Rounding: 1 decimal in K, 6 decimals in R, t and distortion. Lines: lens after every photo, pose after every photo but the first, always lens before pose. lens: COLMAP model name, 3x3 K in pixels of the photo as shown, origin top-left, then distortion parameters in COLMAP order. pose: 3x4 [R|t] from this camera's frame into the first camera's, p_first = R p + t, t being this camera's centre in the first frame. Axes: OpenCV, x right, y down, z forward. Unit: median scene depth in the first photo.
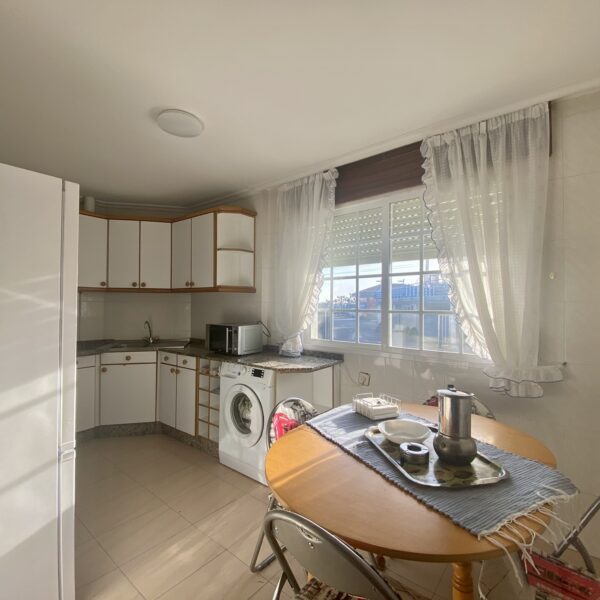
lens RADIAL K [[325.4, 0, 296.4], [0, 325.4, 298.7], [0, 0, 1]] dist [0.023416, -0.023264]
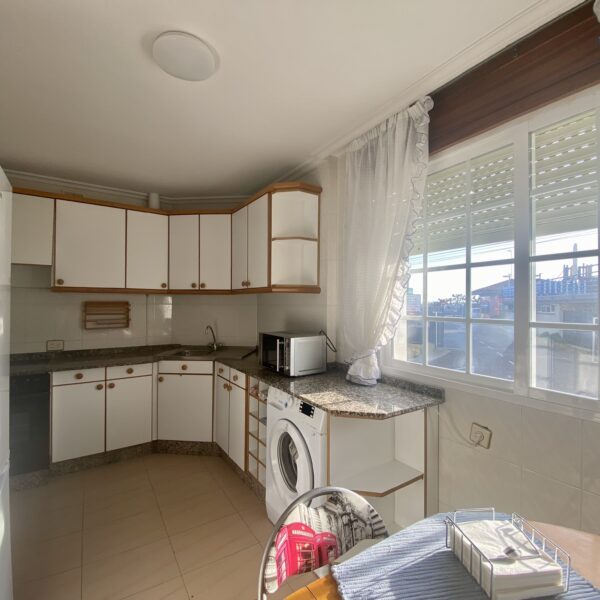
lens RADIAL K [[325.4, 0, 294.6], [0, 325.4, 300.3], [0, 0, 1]] dist [0.023416, -0.023264]
pose [[0.947466, -0.005129, -0.319816, 0.069725], [0.007149, 0.999961, 0.005142, -0.006390], [0.319777, -0.007159, 0.947466, 0.290754]]
